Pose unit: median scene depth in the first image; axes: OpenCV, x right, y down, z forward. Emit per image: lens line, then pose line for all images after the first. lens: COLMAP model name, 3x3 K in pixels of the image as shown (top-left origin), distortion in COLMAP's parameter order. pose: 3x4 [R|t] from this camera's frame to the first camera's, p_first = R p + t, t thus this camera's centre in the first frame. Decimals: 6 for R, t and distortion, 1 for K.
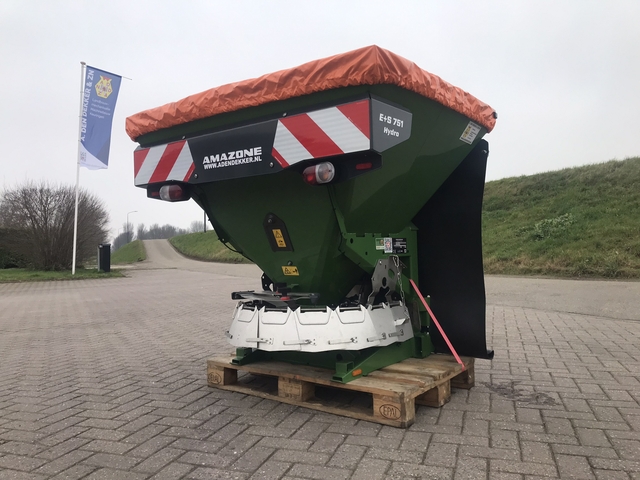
lens RADIAL K [[524.5, 0, 313.7], [0, 524.5, 238.8], [0, 0, 1]] dist [0.014502, -0.000709]
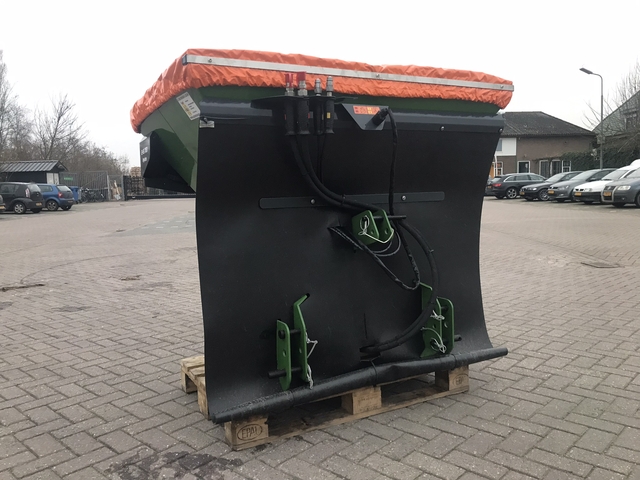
lens RADIAL K [[524.5, 0, 314.4], [0, 524.5, 240.2], [0, 0, 1]] dist [0.014502, -0.000709]
pose [[-0.414113, 0.113080, -0.903174, 1.032461], [0.058559, 0.993507, 0.097540, -0.083675], [0.908340, -0.012496, -0.418046, 1.652940]]
